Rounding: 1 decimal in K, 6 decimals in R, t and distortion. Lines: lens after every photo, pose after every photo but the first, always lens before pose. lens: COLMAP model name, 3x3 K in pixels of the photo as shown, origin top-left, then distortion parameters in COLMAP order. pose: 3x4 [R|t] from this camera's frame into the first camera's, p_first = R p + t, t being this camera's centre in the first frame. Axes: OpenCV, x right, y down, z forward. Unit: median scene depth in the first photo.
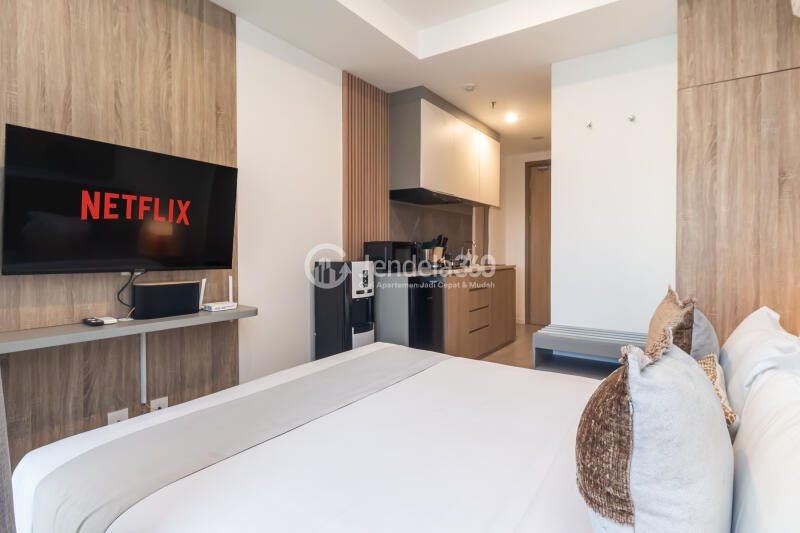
lens RADIAL K [[441.3, 0, 400.0], [0, 441.3, 266.5], [0, 0, 1]] dist [0.000271, 0.000002]
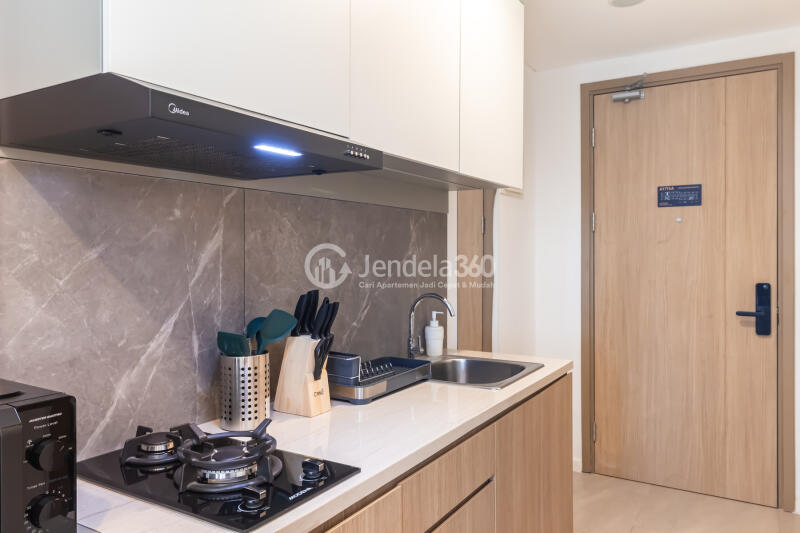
lens RADIAL K [[596.2, 0, 400.0], [0, 596.2, 266.5], [0, 0, 1]] dist [-0.000854, 0.000110]
pose [[0.999433, 0.002790, 0.033549, 0.108598], [-0.002553, 0.999971, -0.007110, -0.068072], [-0.033568, 0.007020, 0.999412, 0.517518]]
